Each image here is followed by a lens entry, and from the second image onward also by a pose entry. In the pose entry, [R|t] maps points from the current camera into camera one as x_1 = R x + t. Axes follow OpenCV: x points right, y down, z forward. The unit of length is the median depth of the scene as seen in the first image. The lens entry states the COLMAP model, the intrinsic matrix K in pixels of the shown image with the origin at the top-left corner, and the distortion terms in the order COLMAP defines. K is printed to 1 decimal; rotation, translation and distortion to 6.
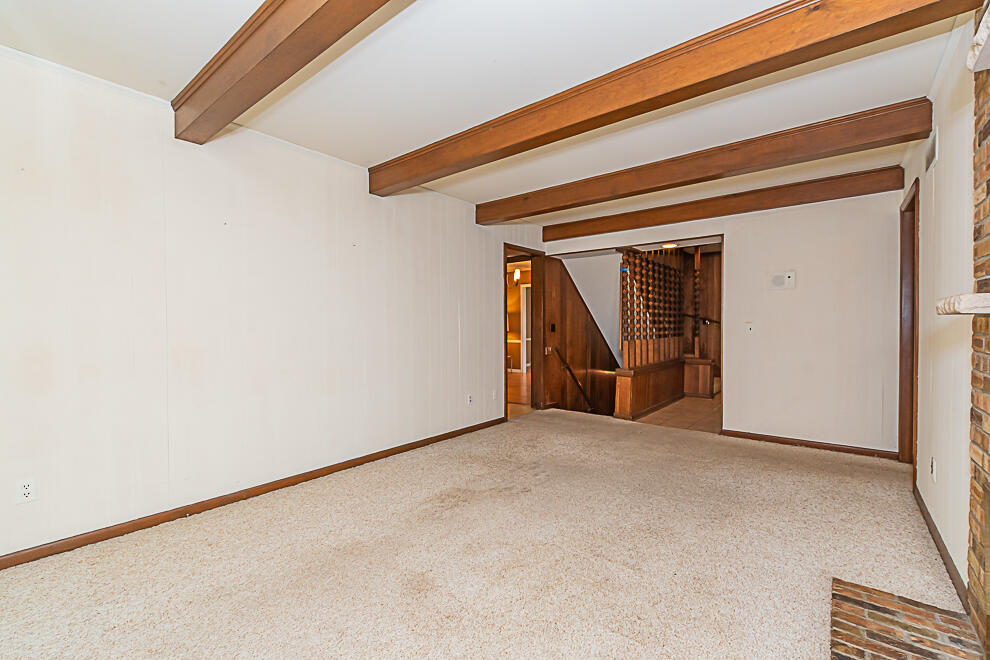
lens RADIAL K [[425.9, 0, 495.0], [0, 425.9, 330.0], [0, 0, 1]] dist [0.004042, 0.000023]
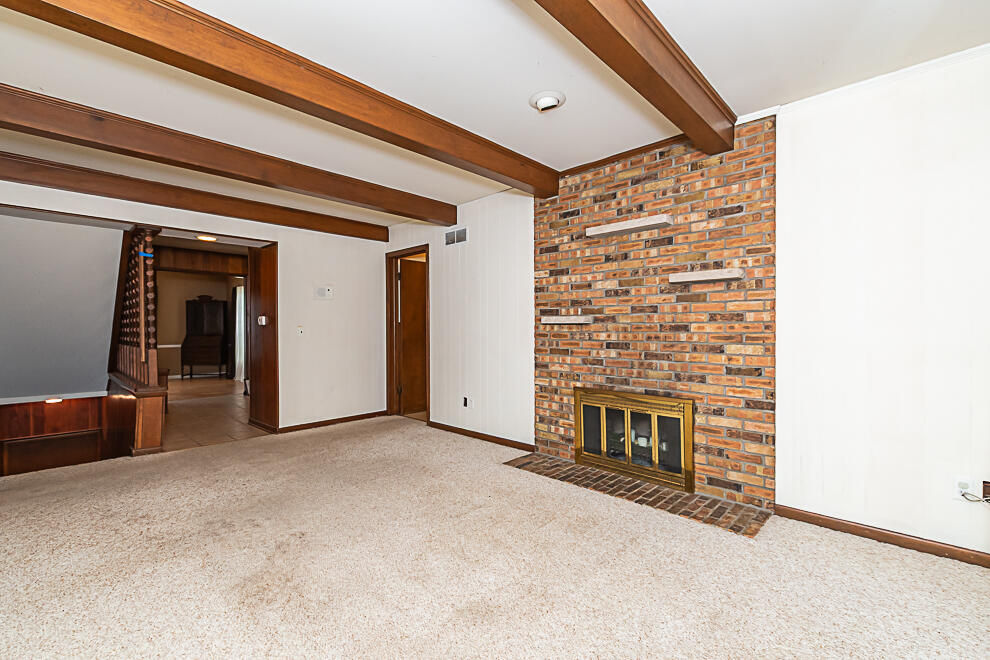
lens RADIAL K [[425.9, 0, 495.0], [0, 425.9, 330.0], [0, 0, 1]] dist [0.004042, 0.000023]
pose [[0.083799, -0.000651, 0.996482, -0.608229], [0.013032, 0.999915, -0.000443, -0.001385], [-0.996397, 0.013023, 0.083801, 0.496661]]
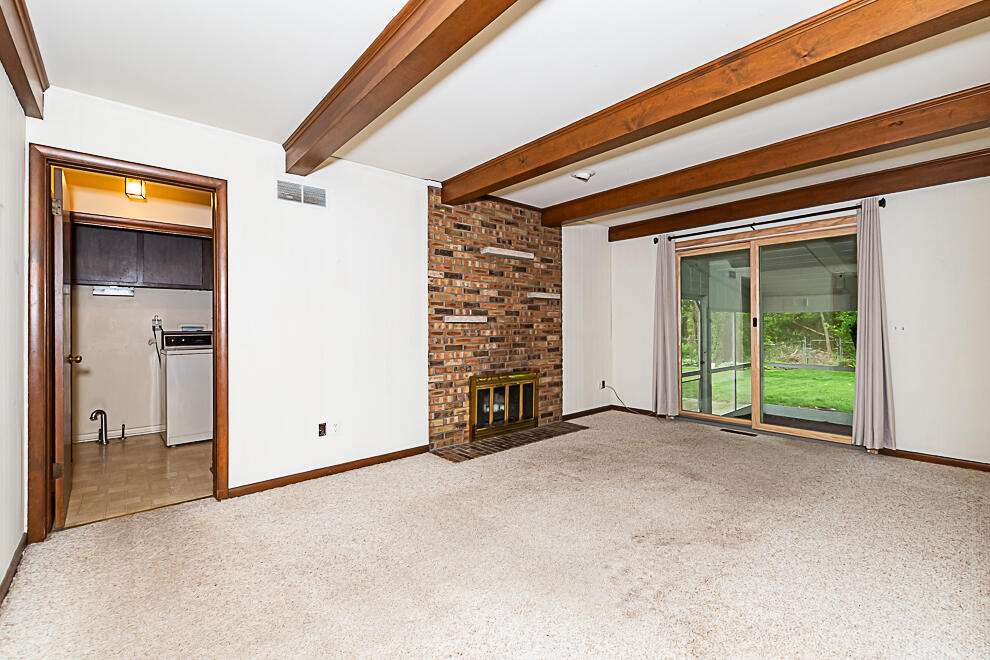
lens RADIAL K [[428.3, 0, 496.1], [0, 428.3, 322.1], [0, 0, 1]] dist [0.000707, -0.000024]
pose [[-0.984609, 0.009769, 0.174498, 0.164795], [0.010130, 0.999948, 0.001179, -0.016931], [-0.174477, 0.002929, -0.984657, 1.592472]]
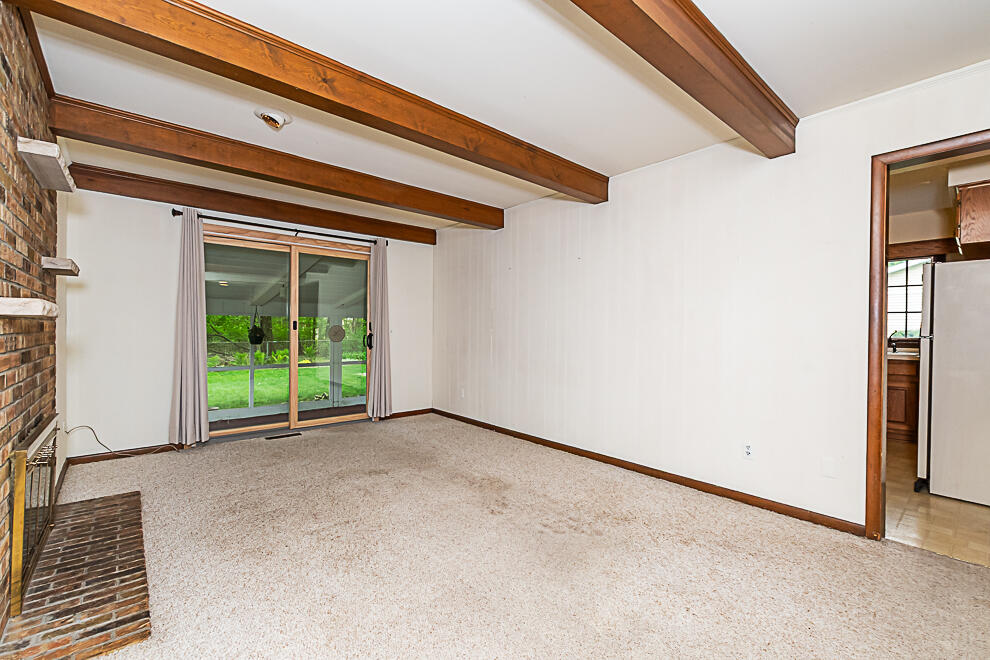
lens RADIAL K [[425.9, 0, 495.0], [0, 425.9, 330.0], [0, 0, 1]] dist [0.004042, 0.000023]
pose [[-0.181263, 0.004357, -0.983425, 0.839624], [-0.017644, 0.999815, 0.007682, -0.013742], [0.983276, 0.018744, -0.181153, 1.017032]]
